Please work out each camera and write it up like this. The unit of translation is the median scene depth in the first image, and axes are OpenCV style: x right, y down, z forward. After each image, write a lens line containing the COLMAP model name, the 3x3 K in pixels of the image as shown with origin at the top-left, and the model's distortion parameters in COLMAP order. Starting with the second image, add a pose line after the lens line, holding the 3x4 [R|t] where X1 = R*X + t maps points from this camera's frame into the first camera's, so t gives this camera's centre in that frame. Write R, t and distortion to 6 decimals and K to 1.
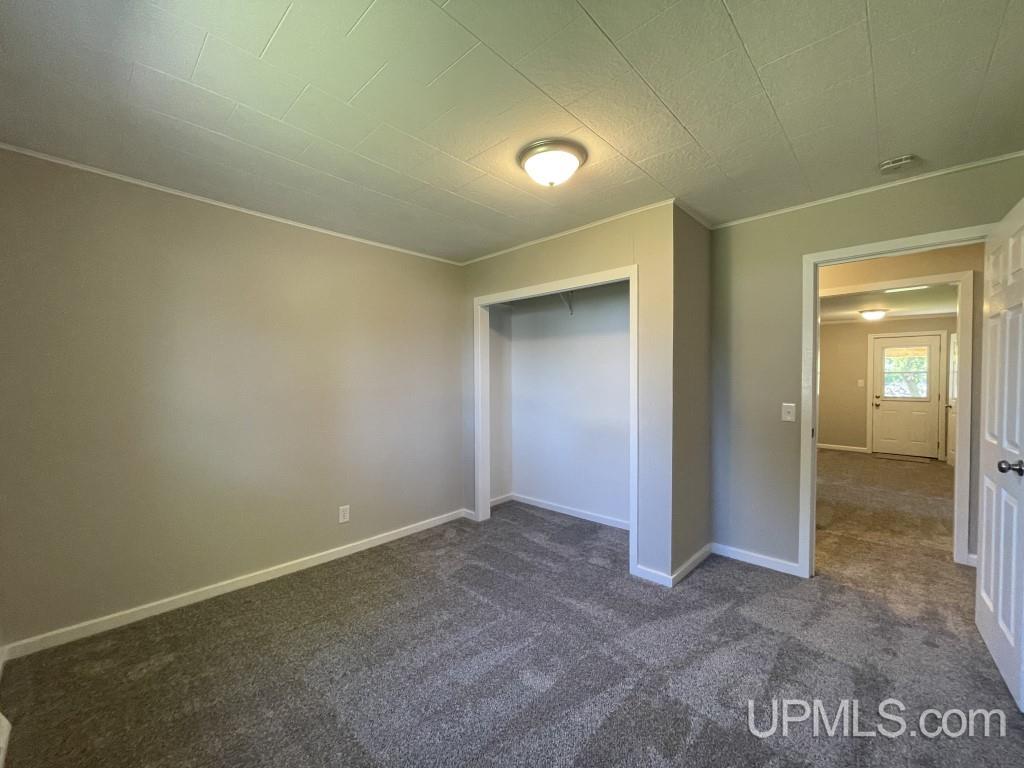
lens RADIAL K [[412.7, 0, 509.1], [0, 412.7, 386.0], [0, 0, 1]] dist [-0.002473, 0.000158]
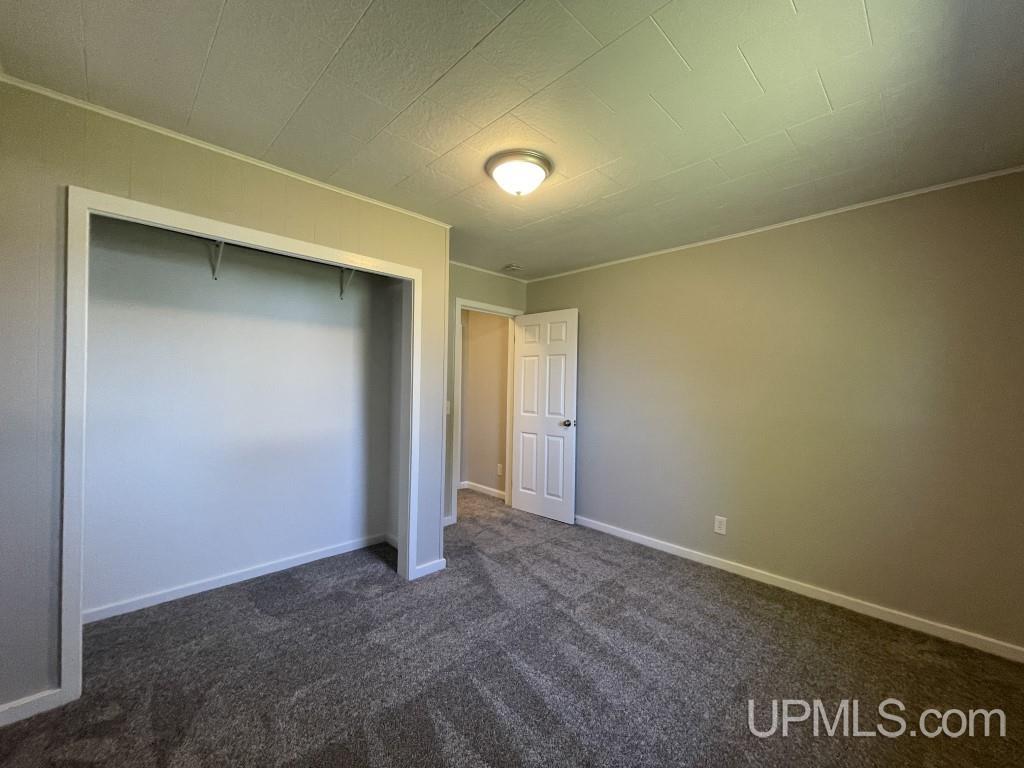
lens RADIAL K [[412.7, 0, 509.1], [0, 412.7, 386.0], [0, 0, 1]] dist [-0.002473, 0.000158]
pose [[0.043207, 0.004393, 0.999056, -0.912163], [-0.001771, 0.999989, -0.004320, -0.005853], [-0.999065, -0.001582, 0.043214, 0.969826]]
